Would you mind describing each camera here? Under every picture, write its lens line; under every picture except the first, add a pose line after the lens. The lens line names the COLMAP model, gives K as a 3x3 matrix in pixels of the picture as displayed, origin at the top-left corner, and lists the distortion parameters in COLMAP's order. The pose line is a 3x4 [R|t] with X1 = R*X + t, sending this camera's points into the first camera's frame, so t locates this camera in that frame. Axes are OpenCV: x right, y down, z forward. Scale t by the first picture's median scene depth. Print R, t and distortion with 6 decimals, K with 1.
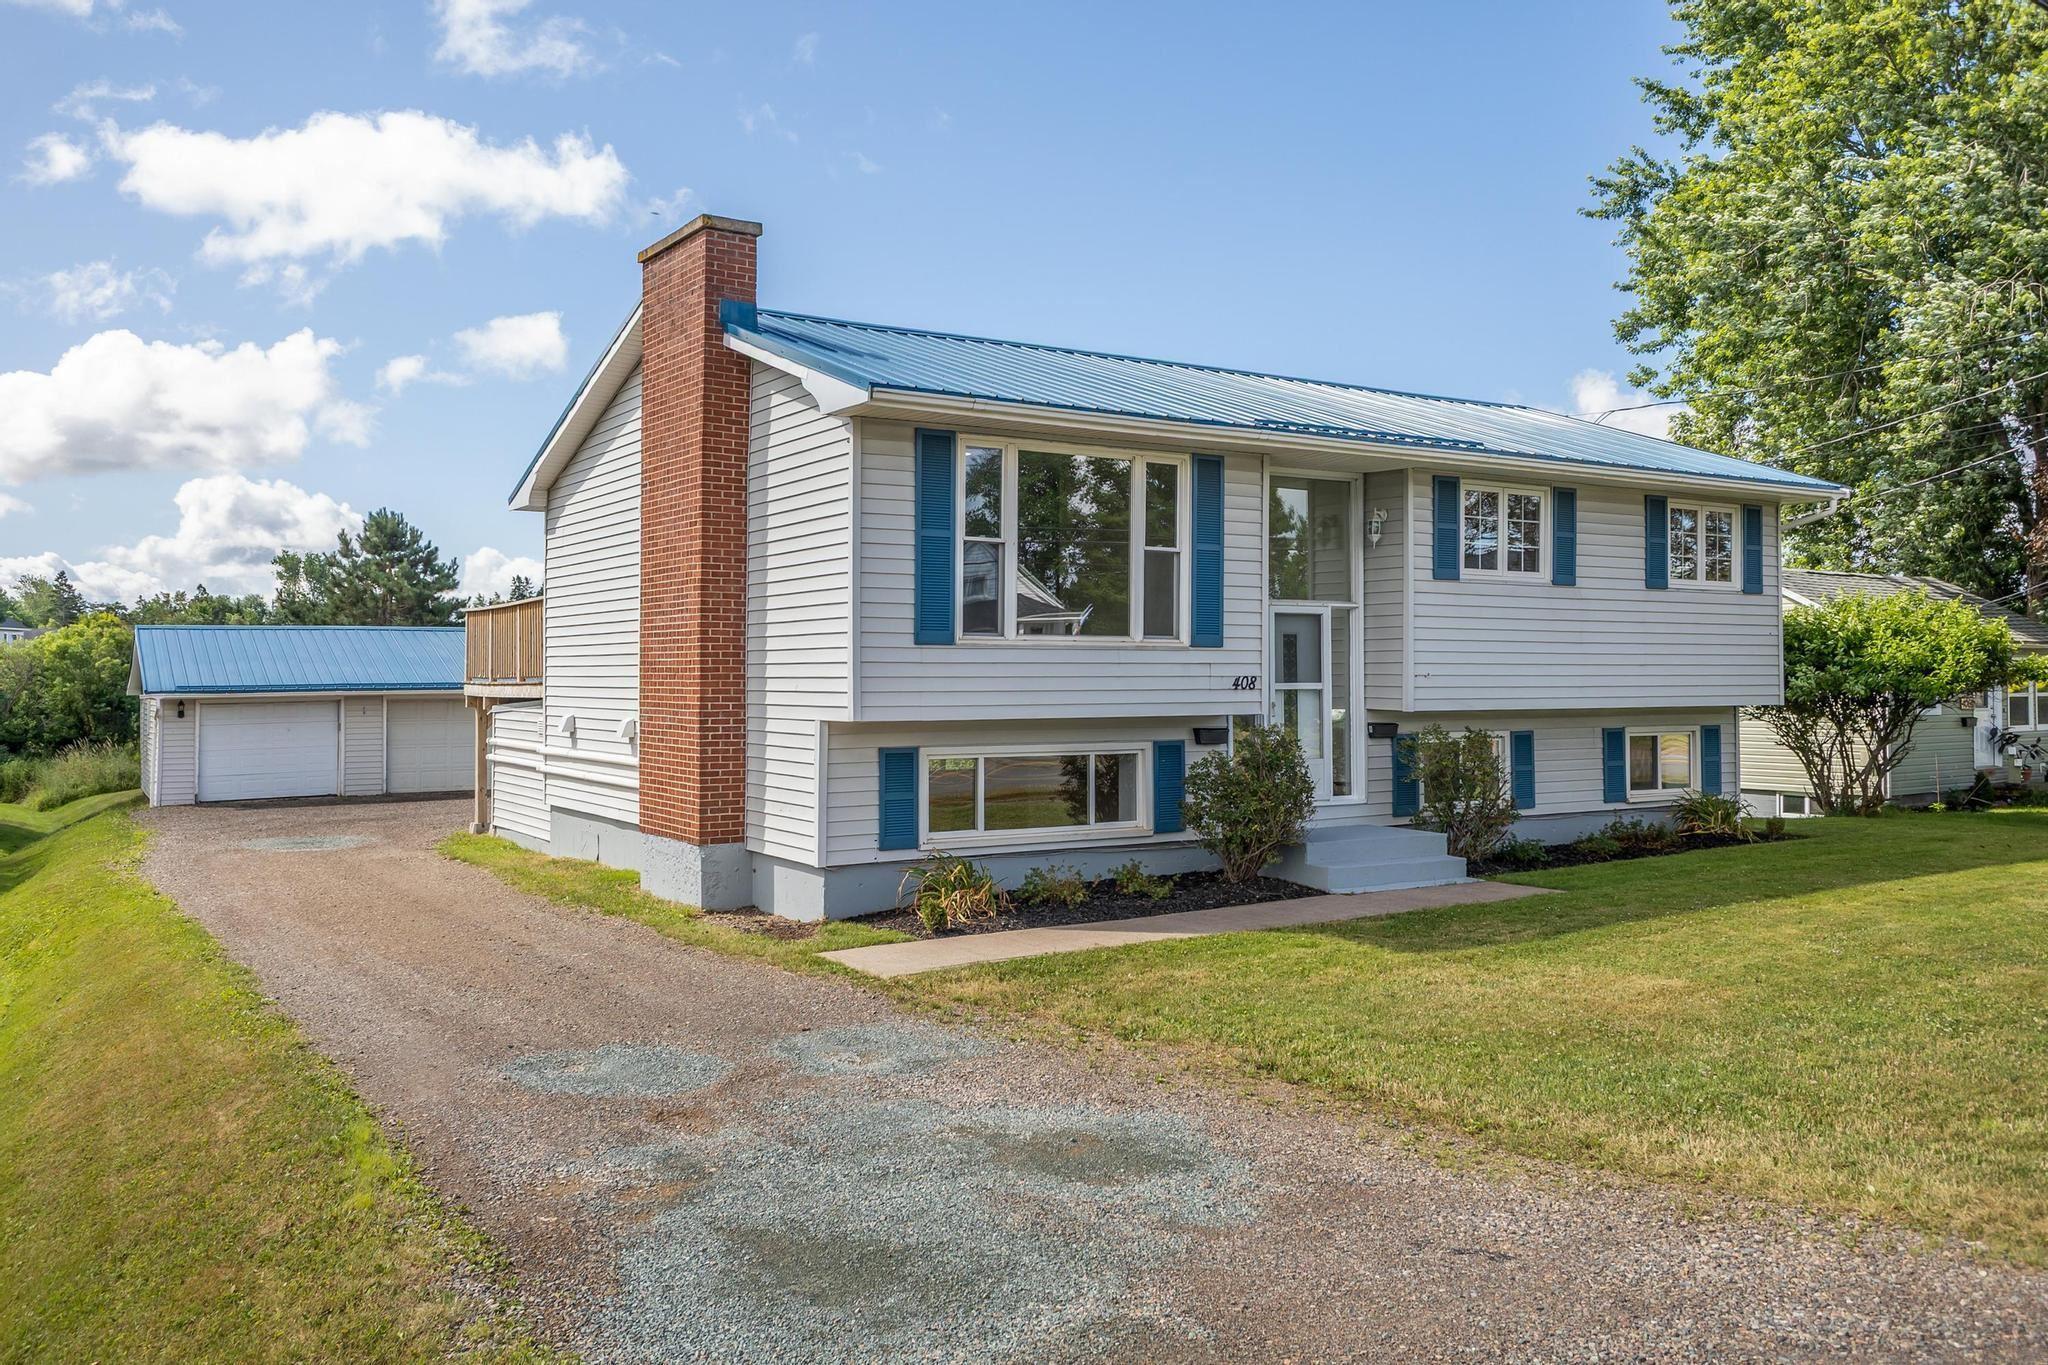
lens RADIAL K [[1462.0, 0, 940.9], [0, 1462.0, 682.6], [0, 0, 1]] dist [-0.000706, -0.000418]
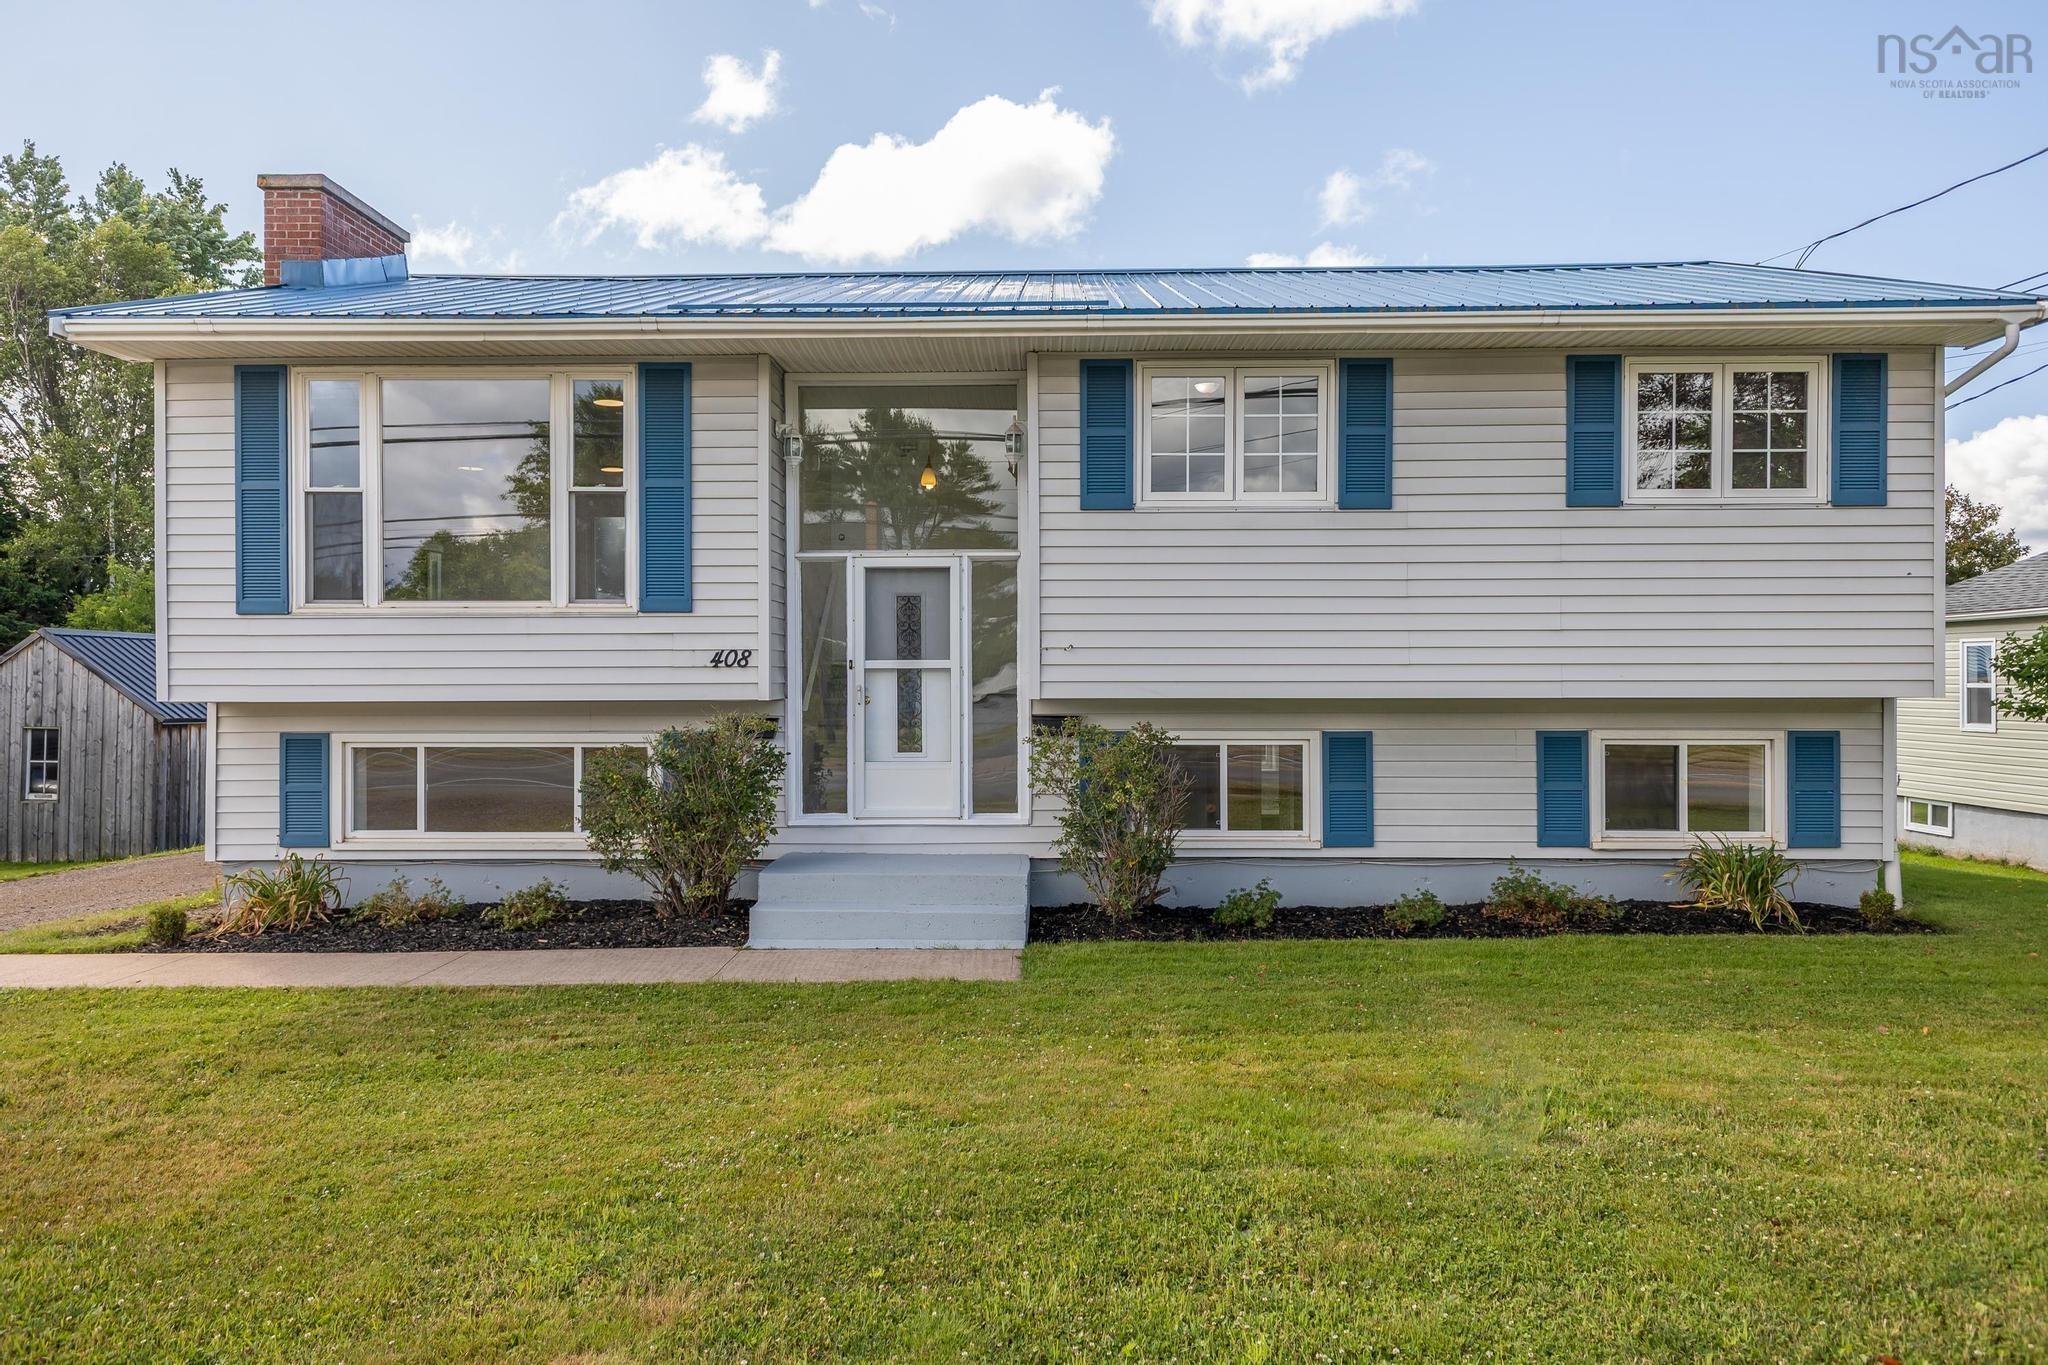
lens RADIAL K [[1406.8, 0, 1027.5], [0, 1406.8, 676.3], [0, 0, 1]] dist [0.028844, -0.034081]
pose [[0.862758, 0.006443, -0.505576, 0.643334], [-0.000746, 0.999934, 0.011471, 0.000681], [0.505616, -0.009520, 0.862706, 0.400441]]
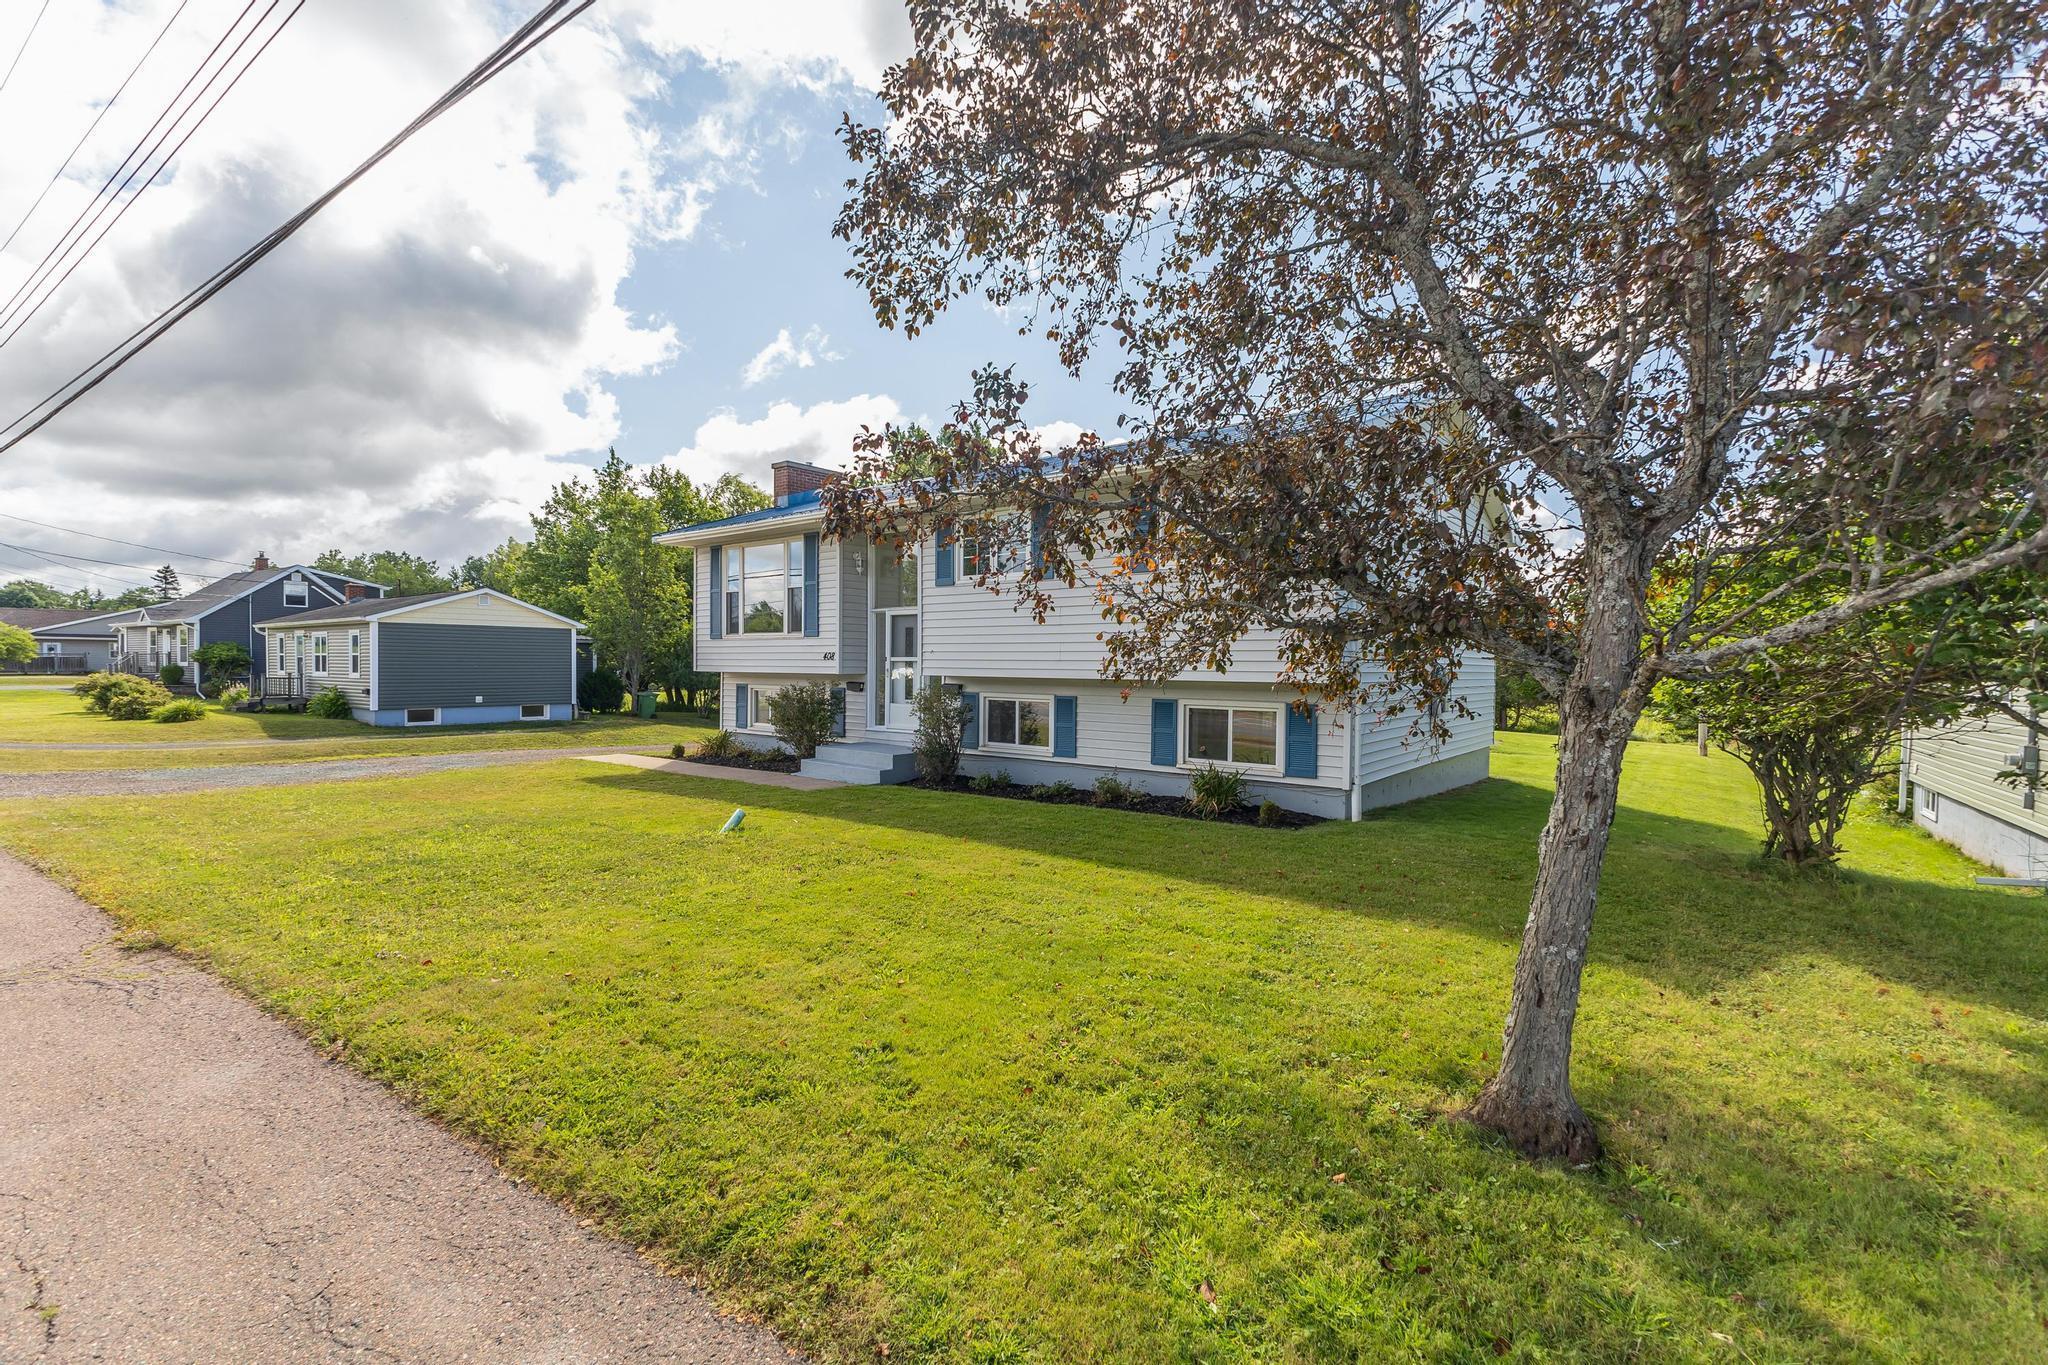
lens RADIAL K [[879.3, 0, 1024.0], [0, 879.3, 682.5], [0, 0, 1]] dist [0.002385, 0.000272]
pose [[0.380088, 0.033347, -0.924349, 1.170603], [-0.001207, 0.999367, 0.035557, -0.005677], [0.924950, -0.012399, 0.379887, 0.731743]]
